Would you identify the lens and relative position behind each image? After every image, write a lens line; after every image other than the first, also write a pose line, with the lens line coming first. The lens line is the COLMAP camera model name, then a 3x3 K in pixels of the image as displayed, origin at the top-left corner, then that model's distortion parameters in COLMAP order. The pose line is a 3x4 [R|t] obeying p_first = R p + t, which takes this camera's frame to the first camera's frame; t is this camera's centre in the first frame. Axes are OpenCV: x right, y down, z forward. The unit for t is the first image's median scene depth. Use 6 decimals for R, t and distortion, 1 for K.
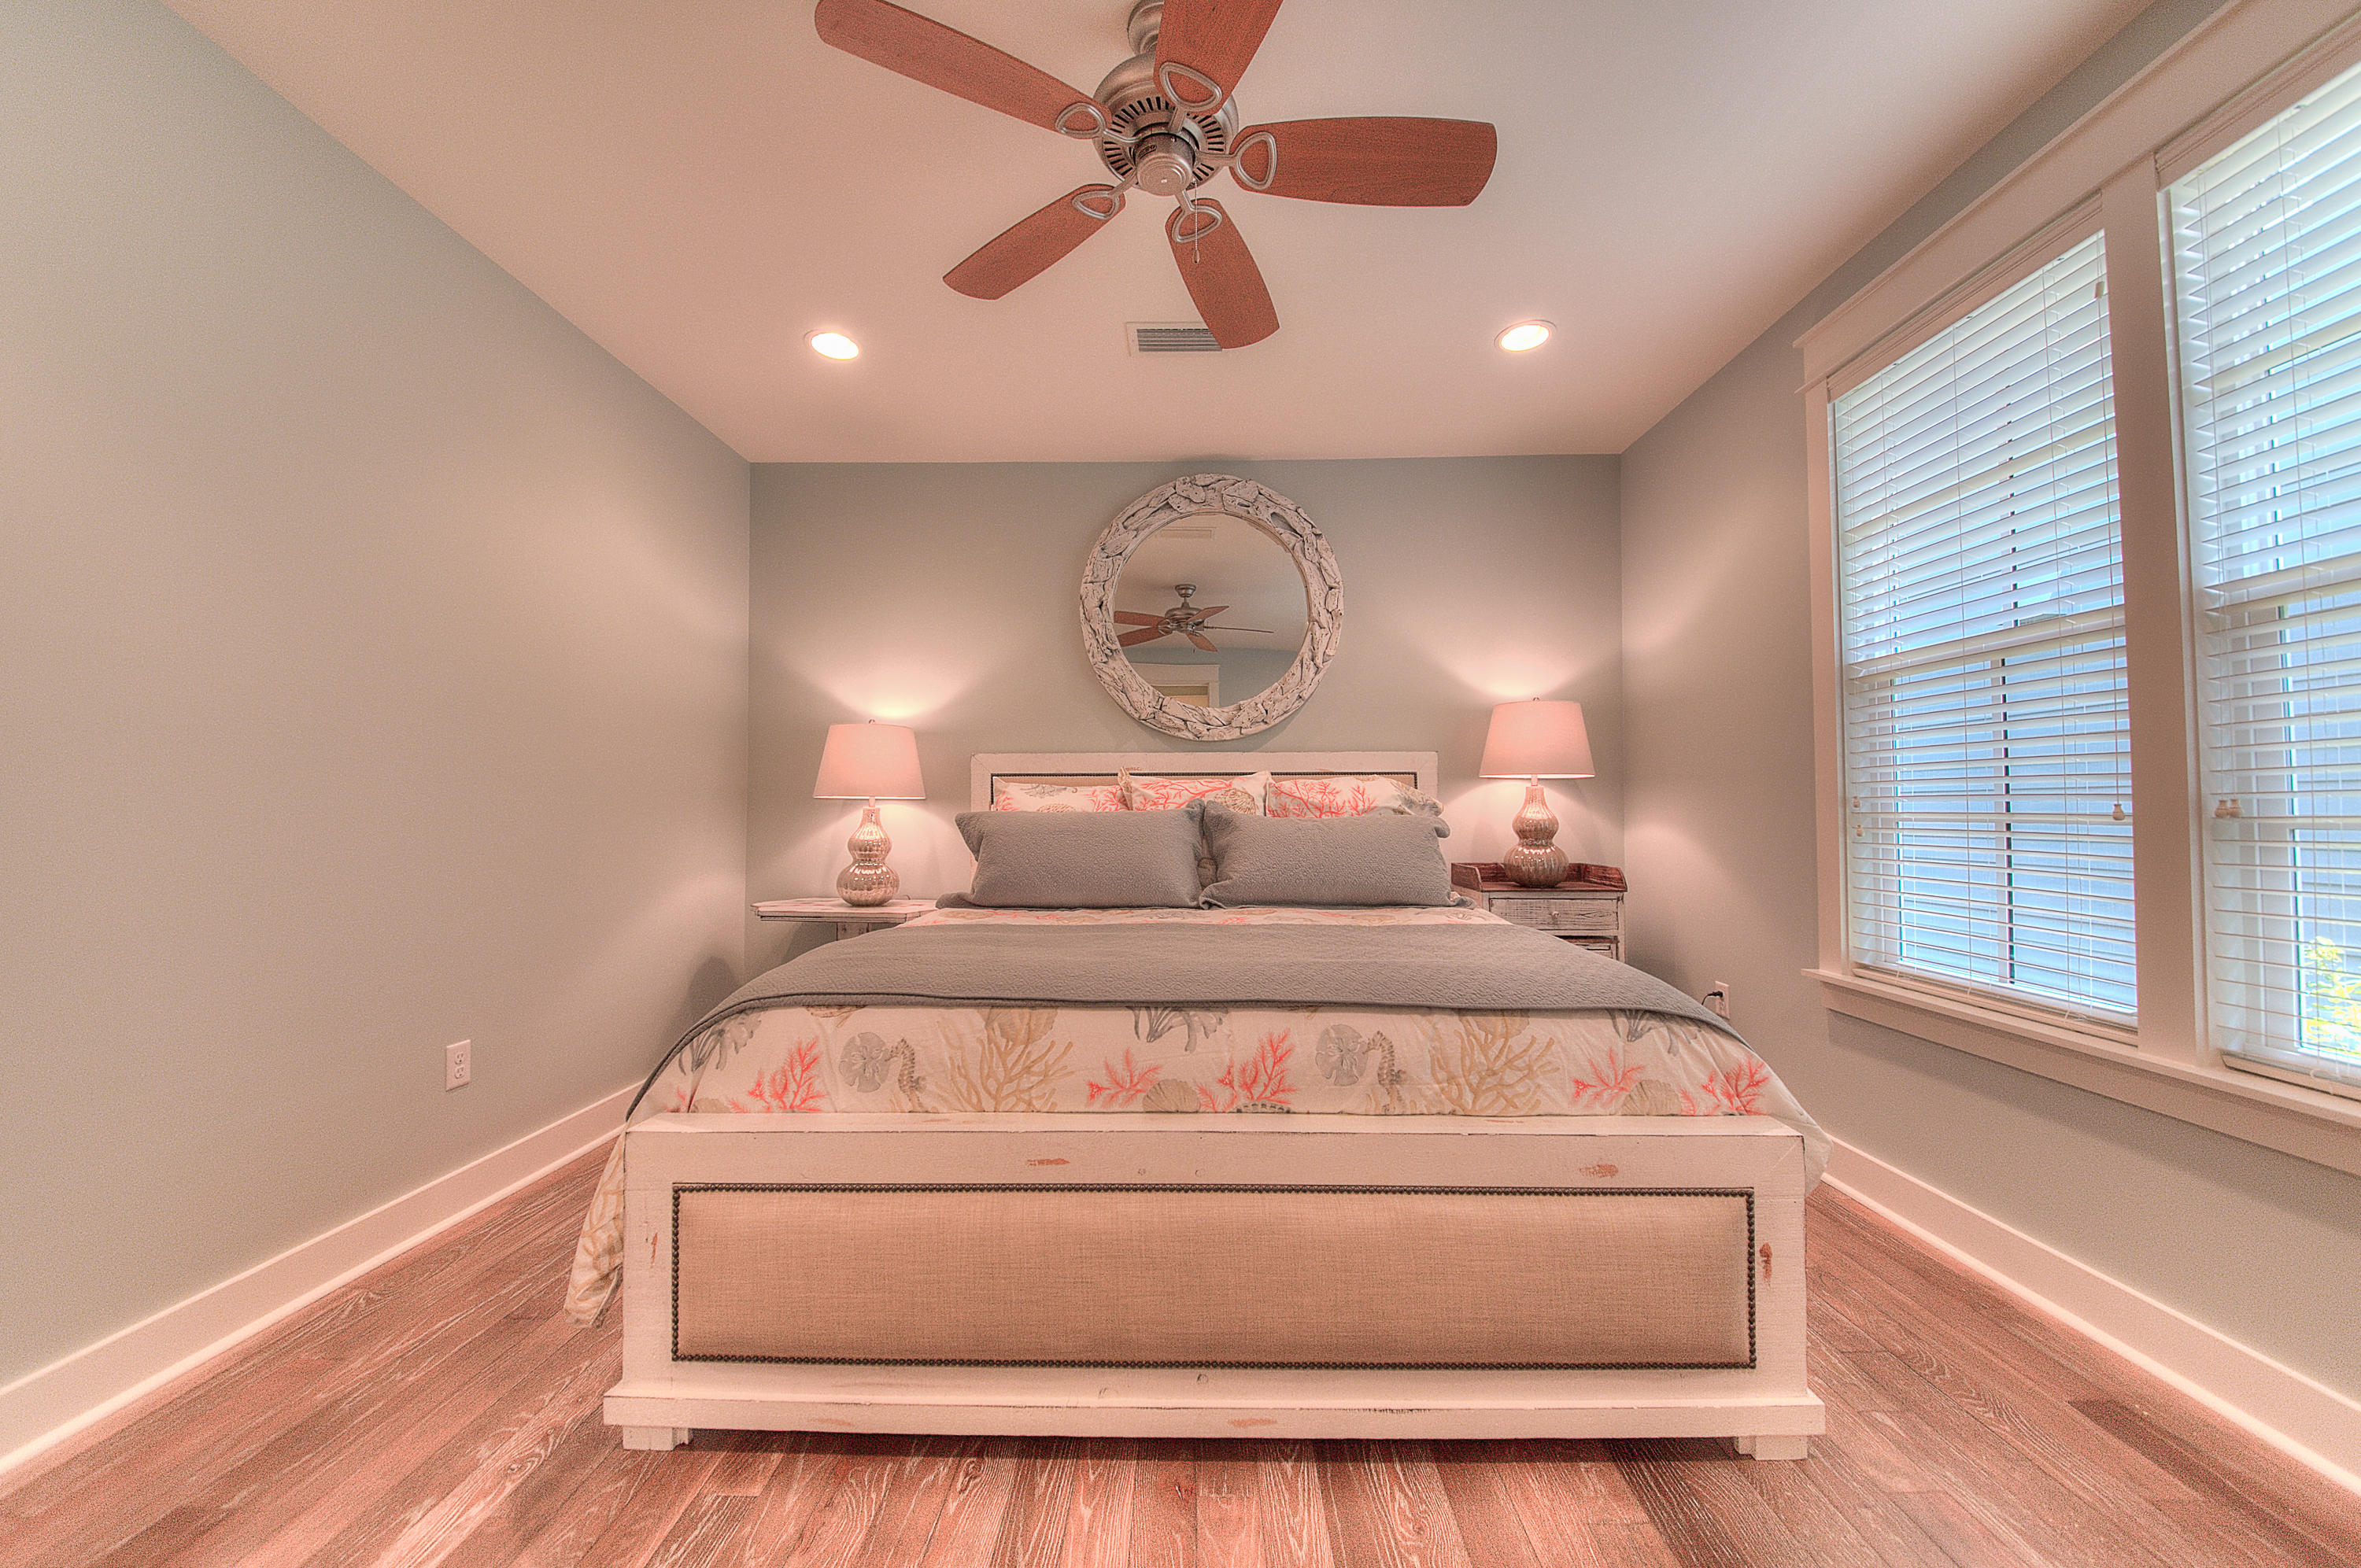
lens RADIAL K [[815.2, 0, 1180.5], [0, 815.2, 784.0], [0, 0, 1]] dist [0.000524, -0.000148]
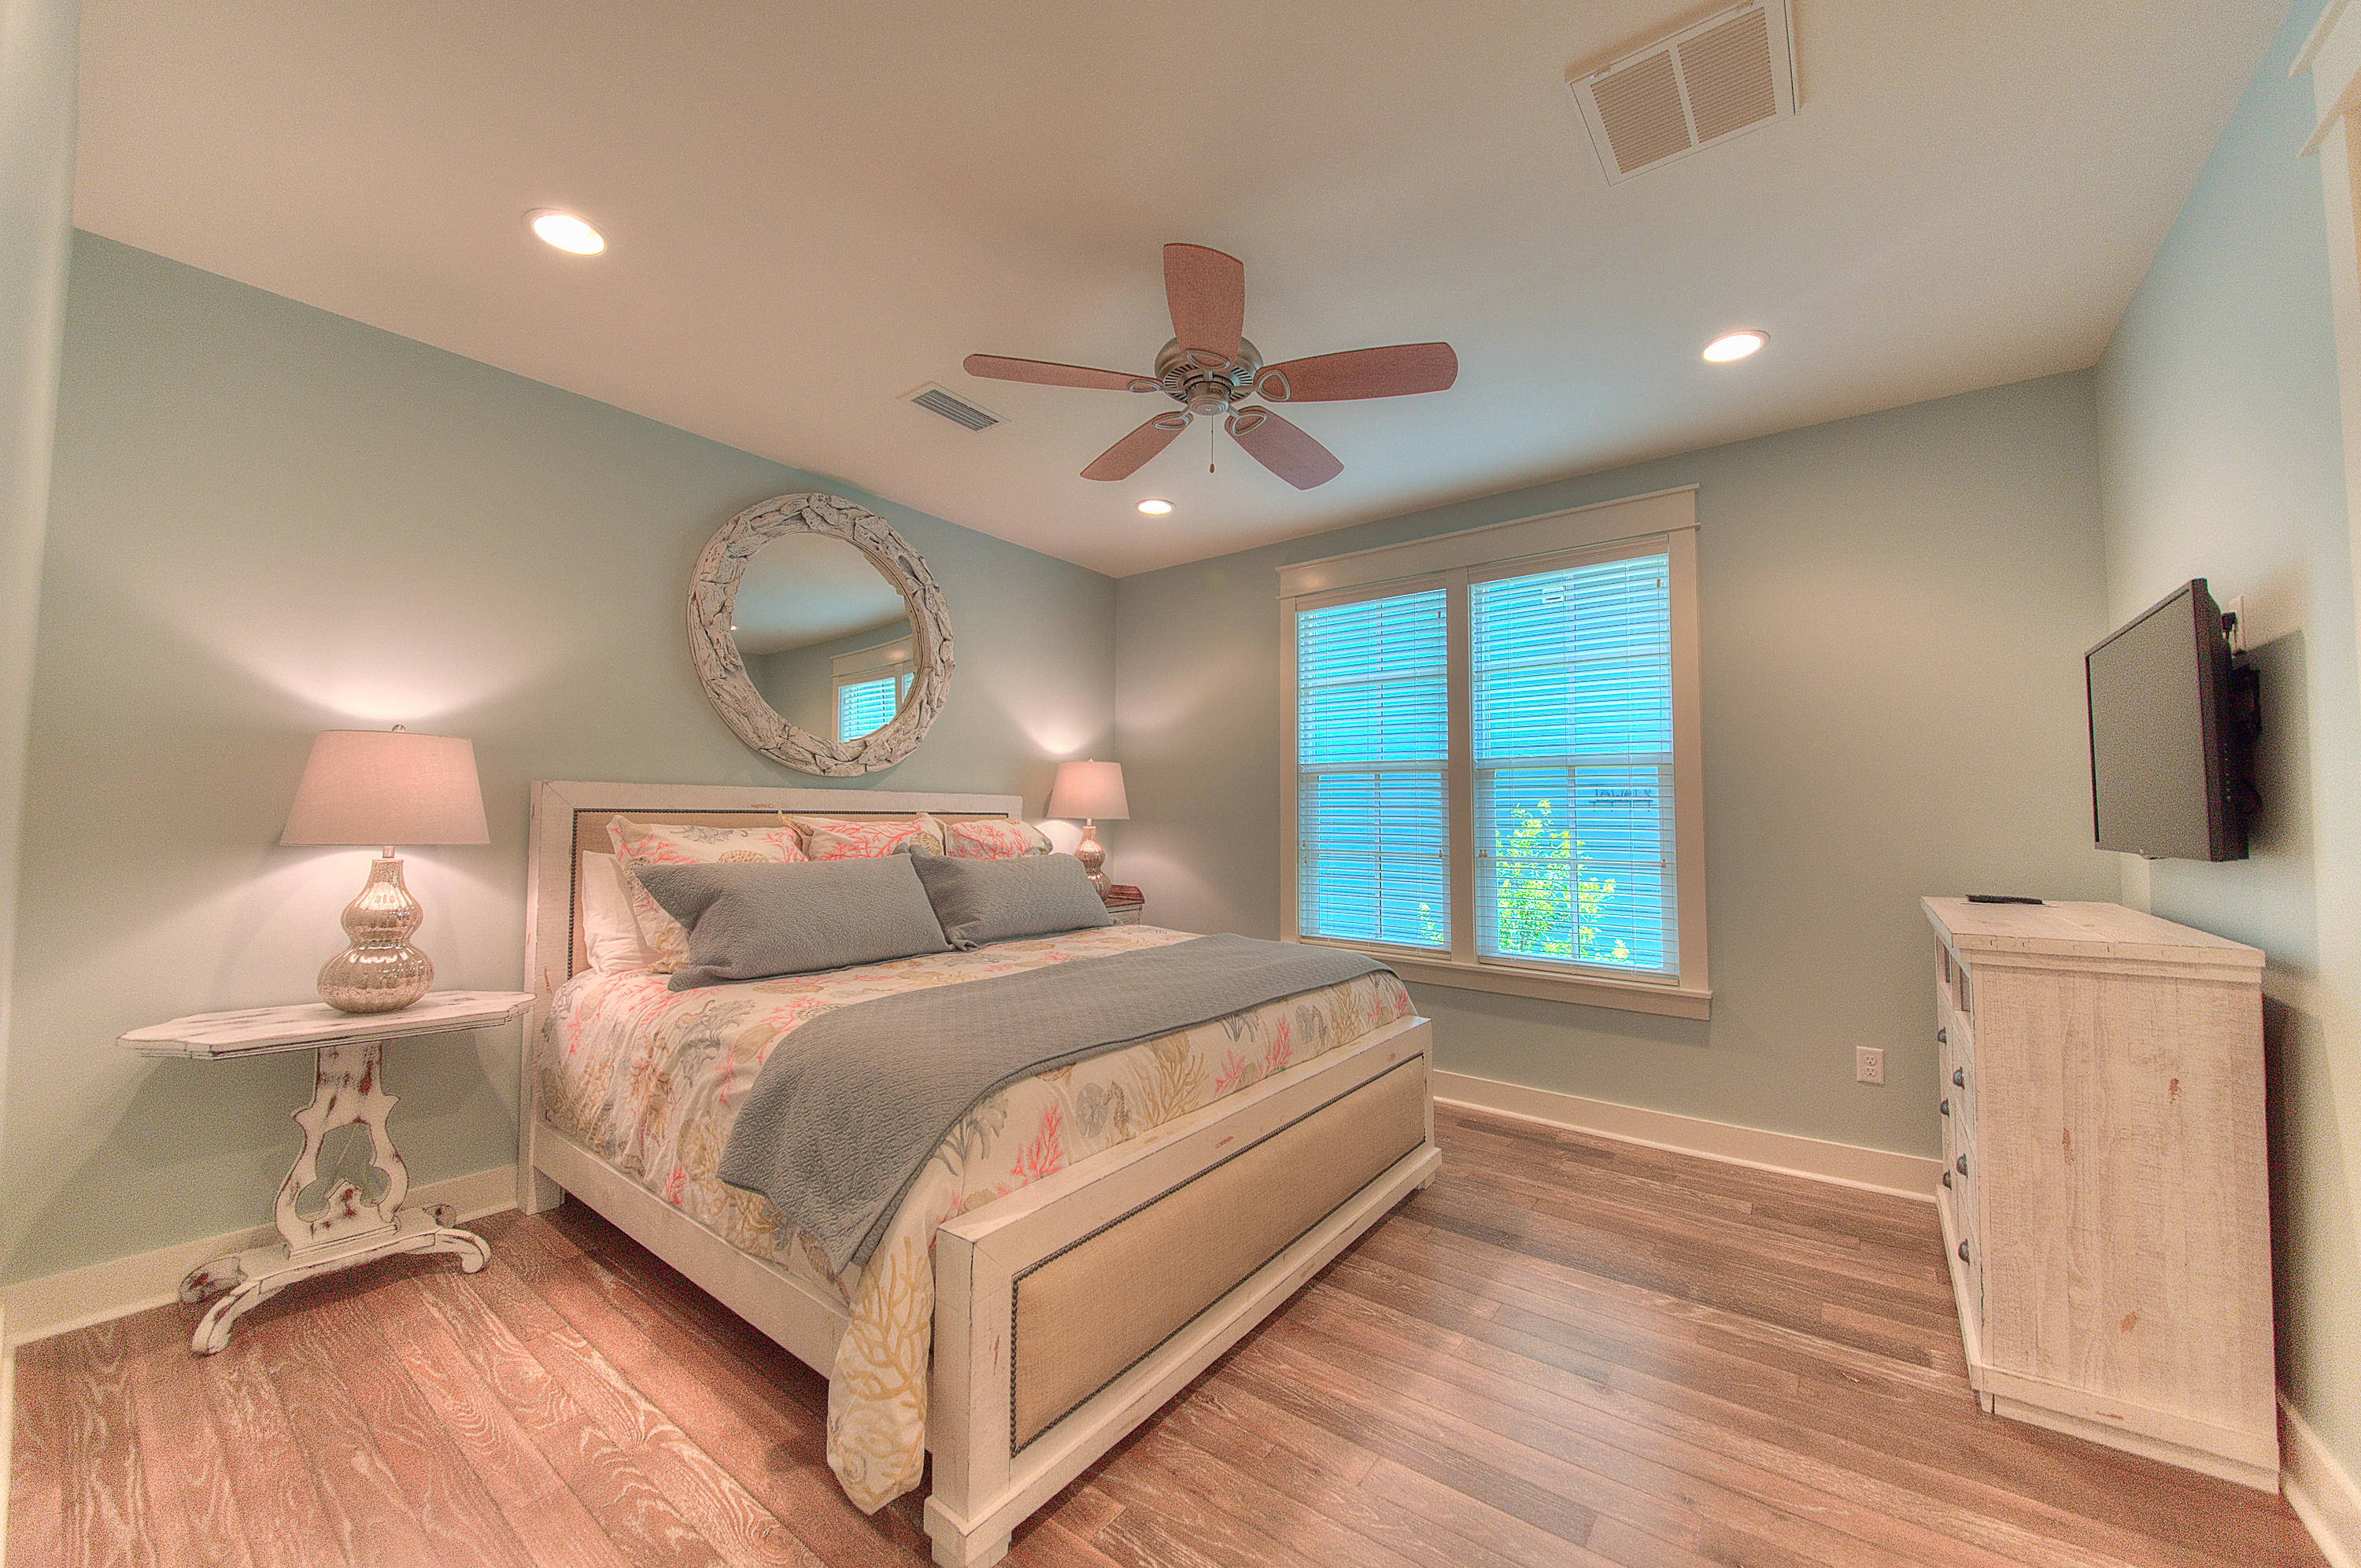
lens RADIAL K [[834.1, 0, 1176.2], [0, 834.1, 784.5], [0, 0, 1]] dist [0.016032, -0.000043]
pose [[0.610528, 0.042206, 0.790869, -0.660260], [-0.034287, 0.999051, -0.026848, -0.041398], [-0.791252, -0.010725, 0.611396, 0.113748]]
